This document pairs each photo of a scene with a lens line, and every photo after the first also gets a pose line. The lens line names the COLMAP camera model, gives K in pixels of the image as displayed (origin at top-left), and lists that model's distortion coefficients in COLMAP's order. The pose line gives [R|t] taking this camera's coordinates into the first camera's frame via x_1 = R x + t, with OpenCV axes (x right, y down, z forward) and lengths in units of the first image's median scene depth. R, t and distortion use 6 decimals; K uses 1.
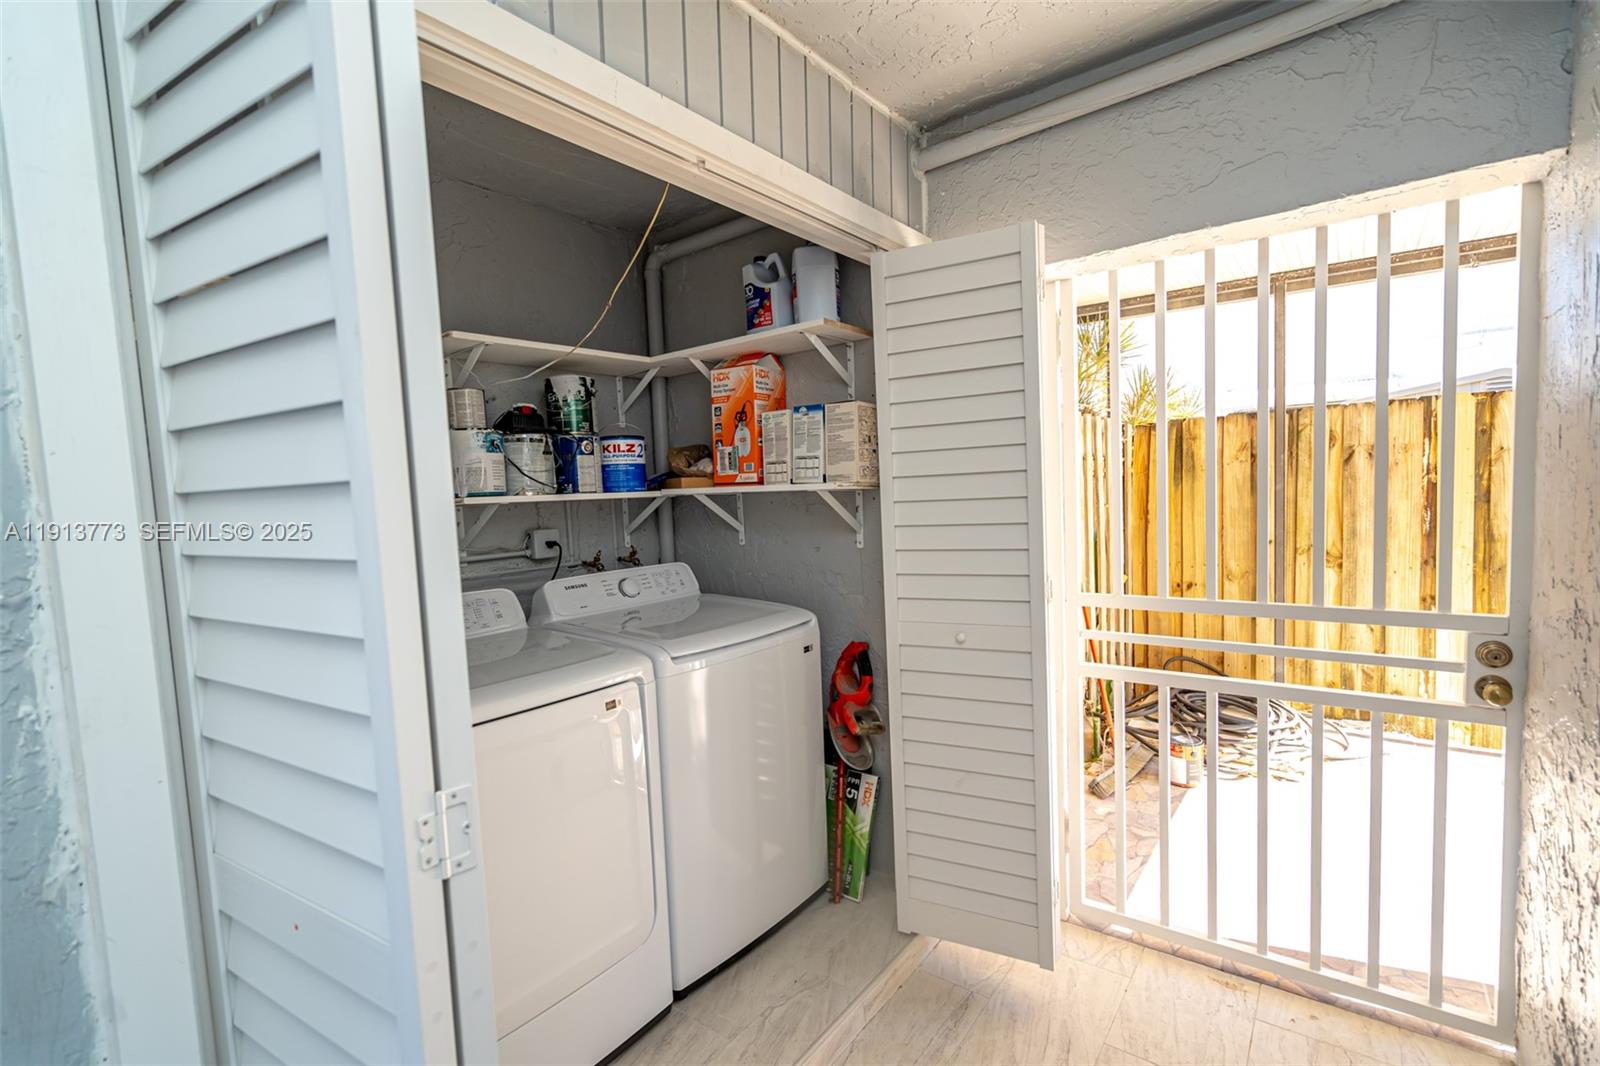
lens RADIAL K [[729.9, 0, 799.8], [0, 729.9, 537.1], [0, 0, 1]] dist [-0.000849, 0.000671]
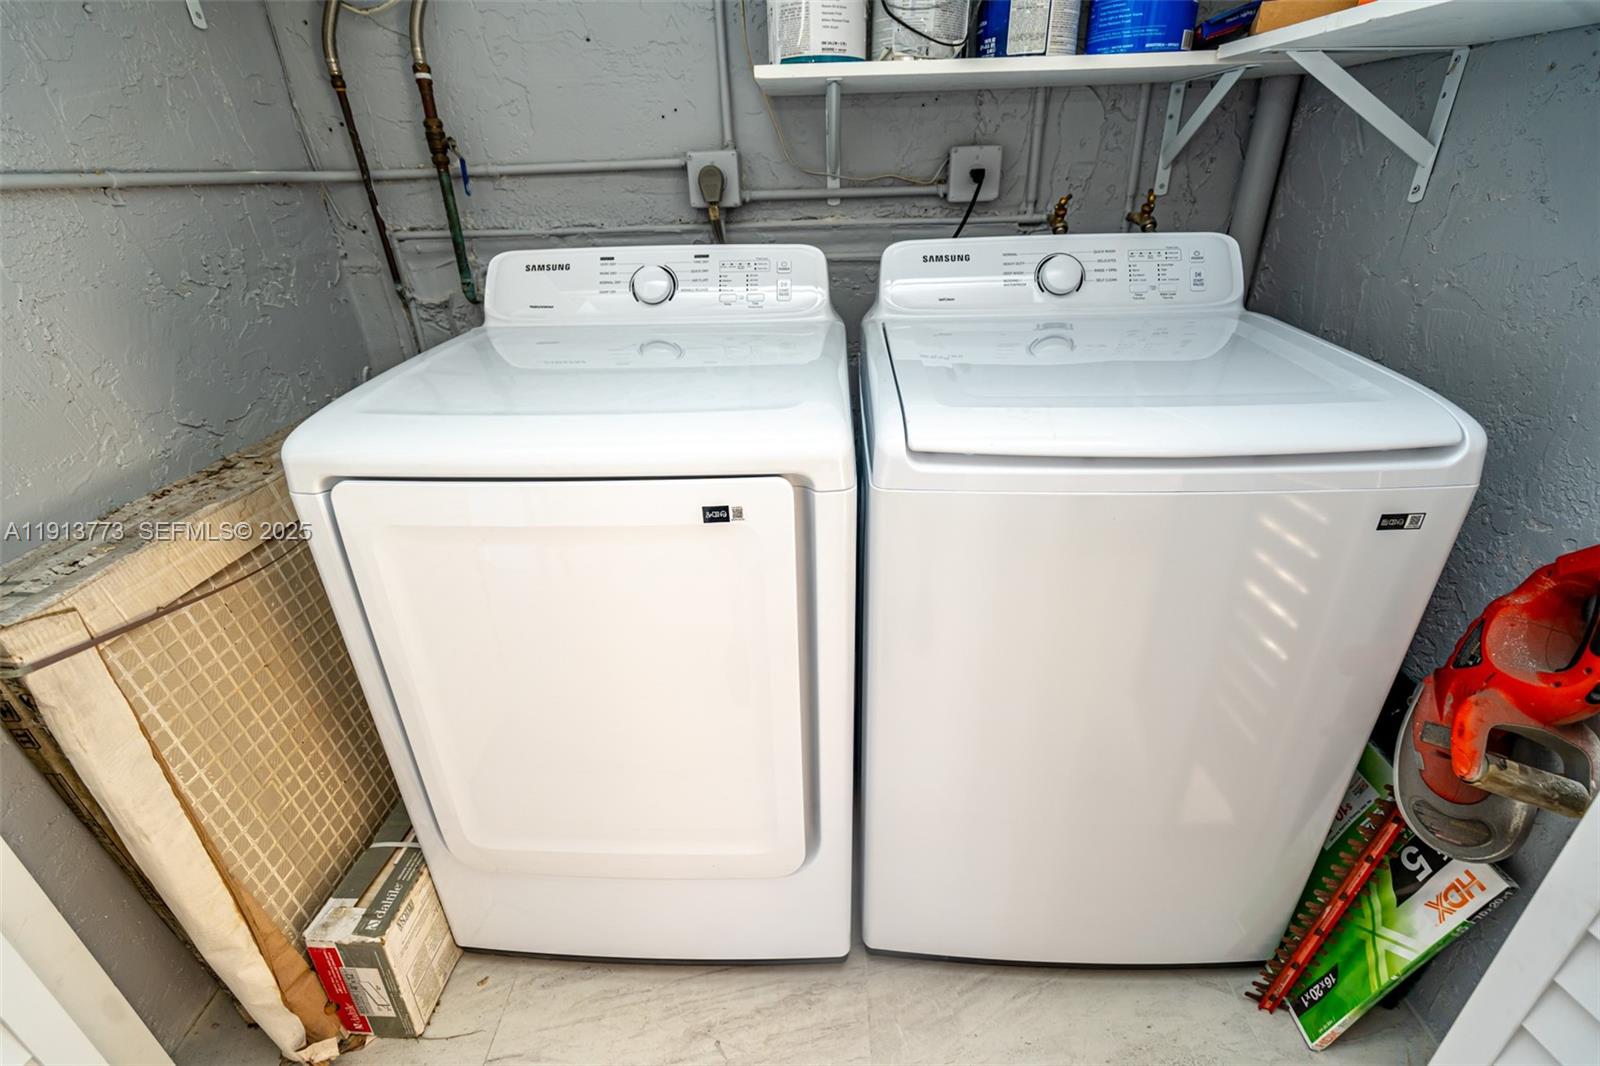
lens RADIAL K [[729.9, 0, 799.8], [0, 729.9, 537.1], [0, 0, 1]] dist [-0.000849, 0.000671]
pose [[0.595844, 0.385168, -0.704709, 0.084915], [-0.053663, 0.894620, 0.443594, 0.017538], [0.801305, -0.226496, 0.553723, 0.535550]]
